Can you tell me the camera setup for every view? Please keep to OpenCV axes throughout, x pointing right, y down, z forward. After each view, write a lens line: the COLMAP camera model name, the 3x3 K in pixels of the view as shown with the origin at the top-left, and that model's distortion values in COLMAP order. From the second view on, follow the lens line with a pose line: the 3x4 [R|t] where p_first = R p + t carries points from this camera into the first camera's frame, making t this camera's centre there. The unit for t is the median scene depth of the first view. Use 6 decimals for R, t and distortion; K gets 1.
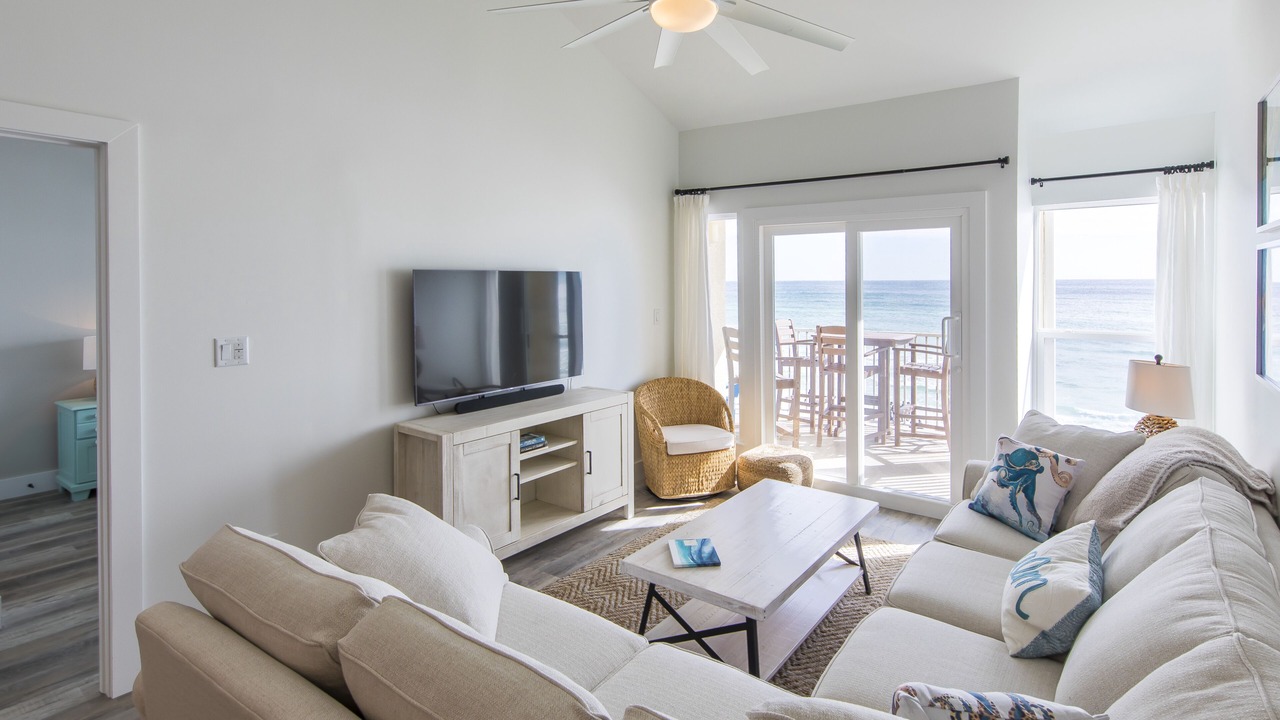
lens RADIAL K [[608.7, 0, 671.8], [0, 608.7, 287.8], [0, 0, 1]] dist [0.001317, 0.000104]
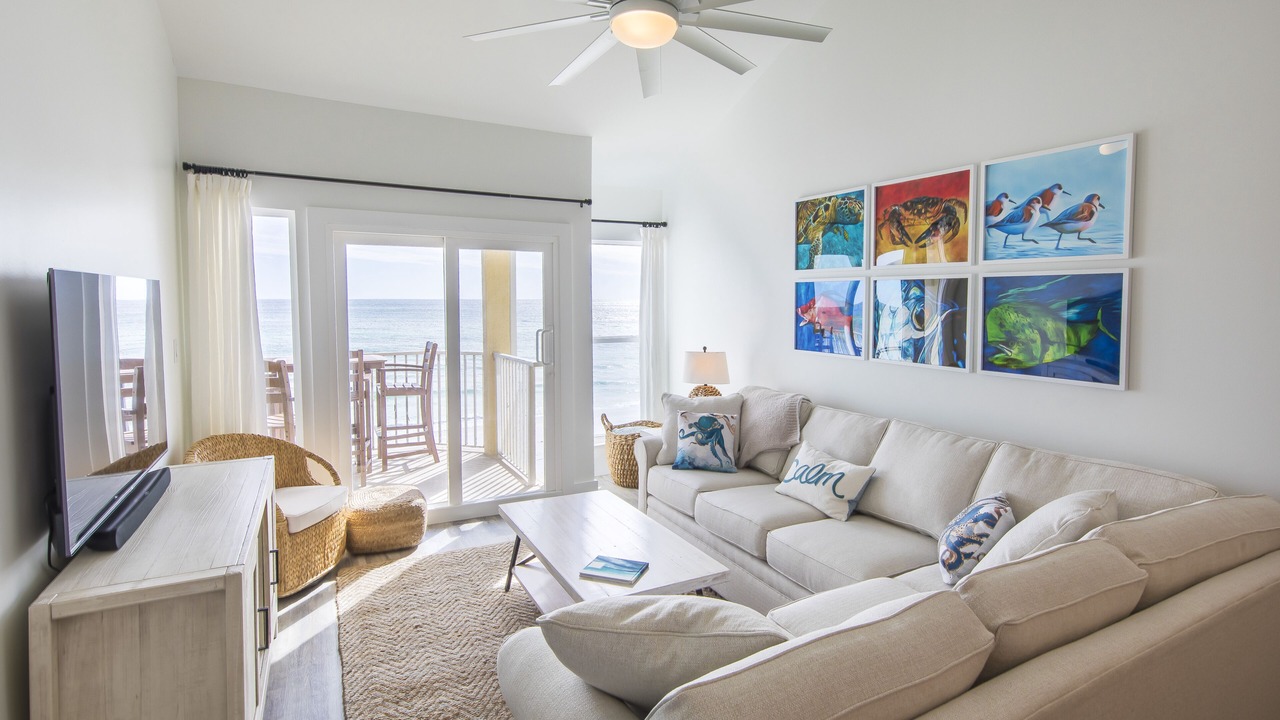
lens RADIAL K [[622.3, 0, 652.1], [0, 622.3, 318.7], [0, 0, 1]] dist [0.001287, 0.000062]
pose [[0.453604, -0.022311, 0.890924, -0.521535], [0.006753, 0.999744, 0.021598, 0.002341], [-0.891178, -0.003781, 0.453639, 0.302996]]
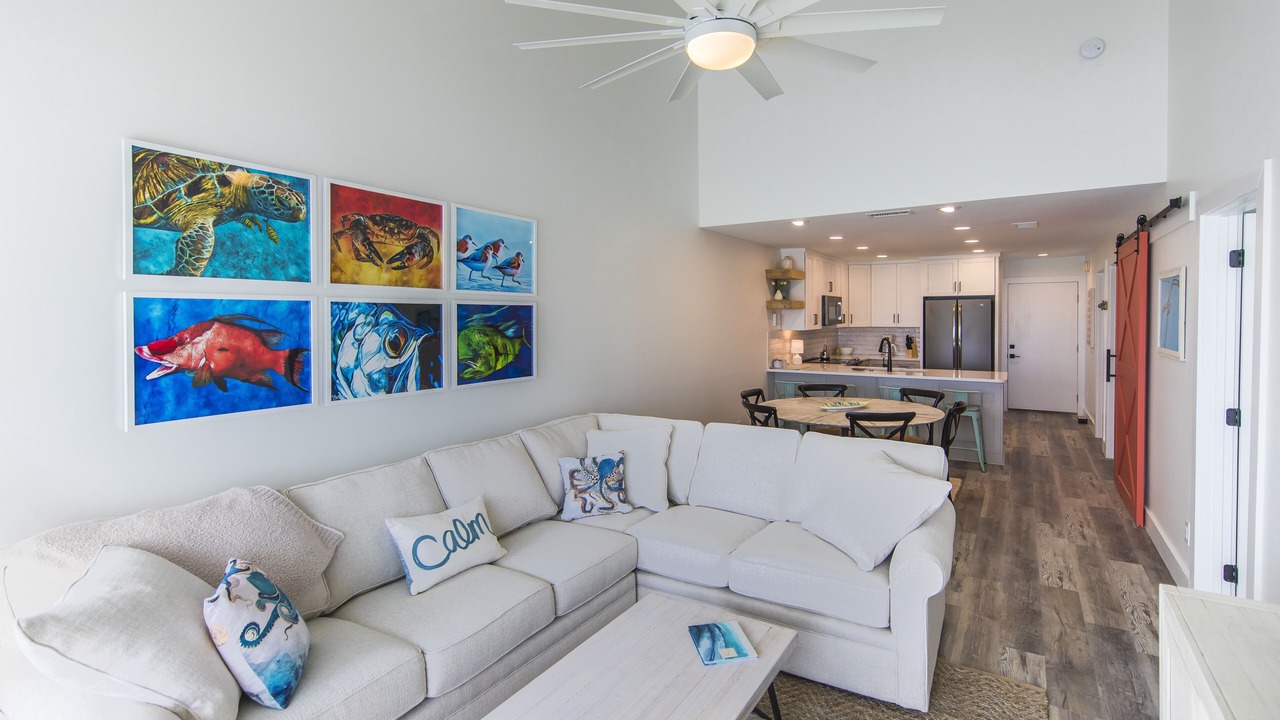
lens RADIAL K [[622.3, 0, 652.1], [0, 622.3, 318.7], [0, 0, 1]] dist [0.001287, 0.000062]
pose [[-0.997817, 0.008355, -0.065508, 0.116193], [0.007009, 0.999760, 0.020754, -0.024544], [0.065666, 0.020250, -0.997636, 1.161437]]
